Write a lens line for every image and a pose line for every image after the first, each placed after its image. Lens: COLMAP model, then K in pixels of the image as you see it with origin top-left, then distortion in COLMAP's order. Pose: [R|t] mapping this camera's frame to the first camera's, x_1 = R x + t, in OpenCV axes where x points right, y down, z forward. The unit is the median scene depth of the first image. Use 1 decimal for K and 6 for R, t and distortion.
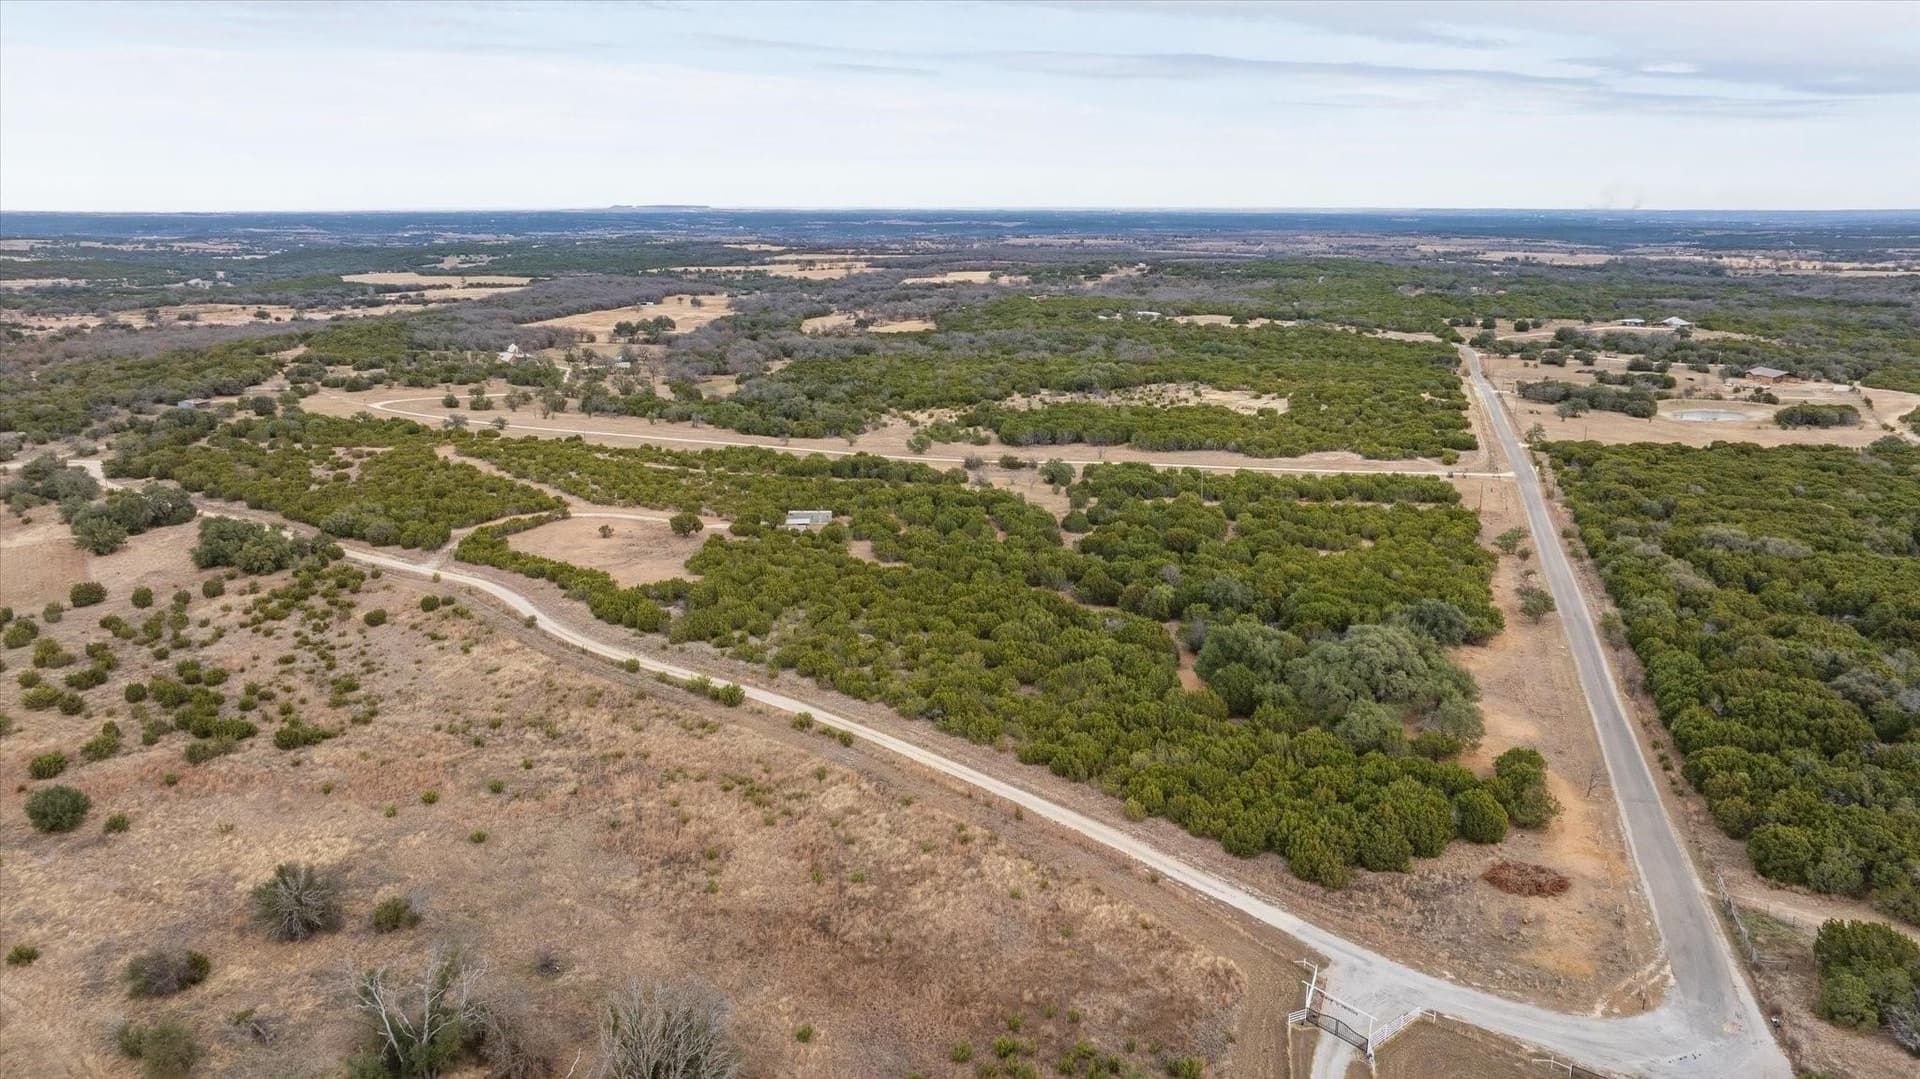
lens RADIAL K [[1304.8, 0, 960.0], [0, 1304.8, 539.5], [0, 0, 1]] dist [-0.026734, 0.029479]
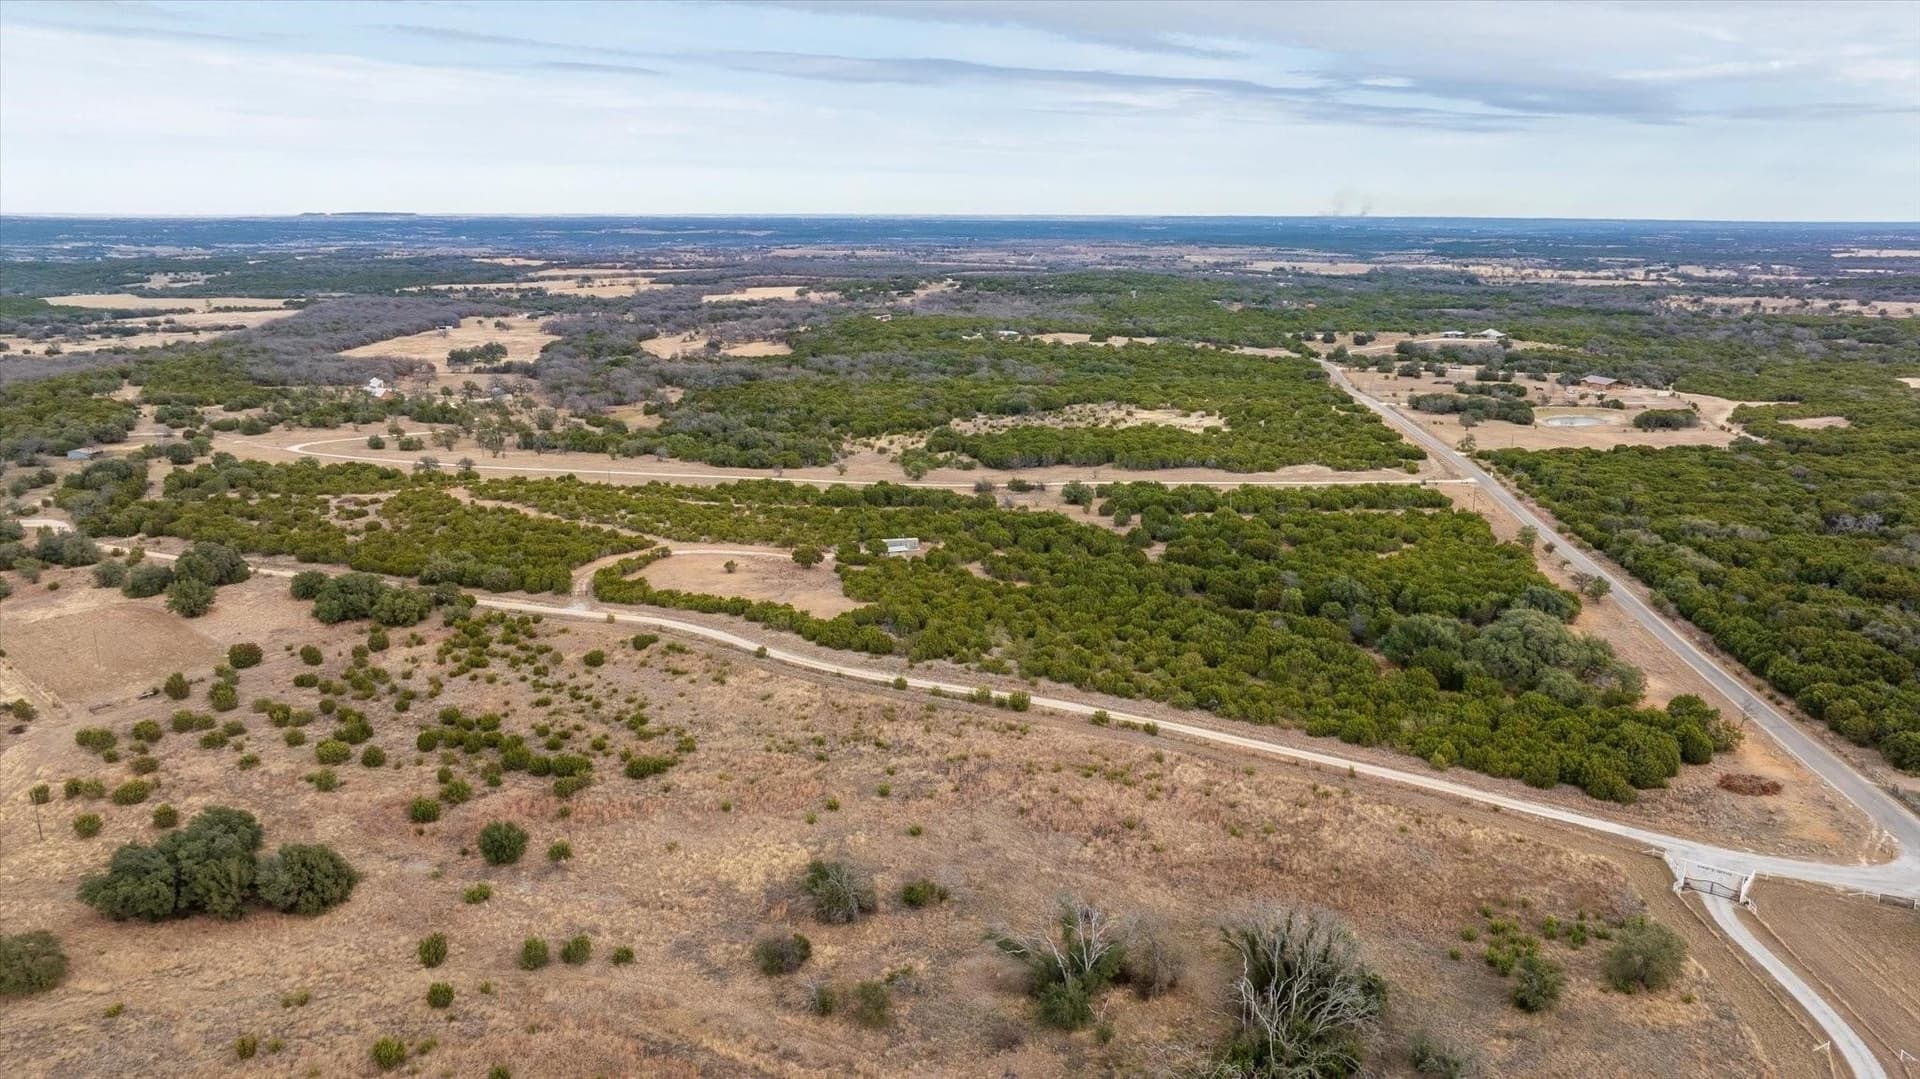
lens RADIAL K [[1369.2, 0, 960.0], [0, 1369.2, 539.5], [0, 0, 1]] dist [-0.014231, 0.005424]
pose [[0.980158, -0.044663, 0.193121, -0.146856], [0.047528, 0.998818, -0.010225, -0.004013], [-0.192436, 0.019201, 0.981122, -0.054319]]
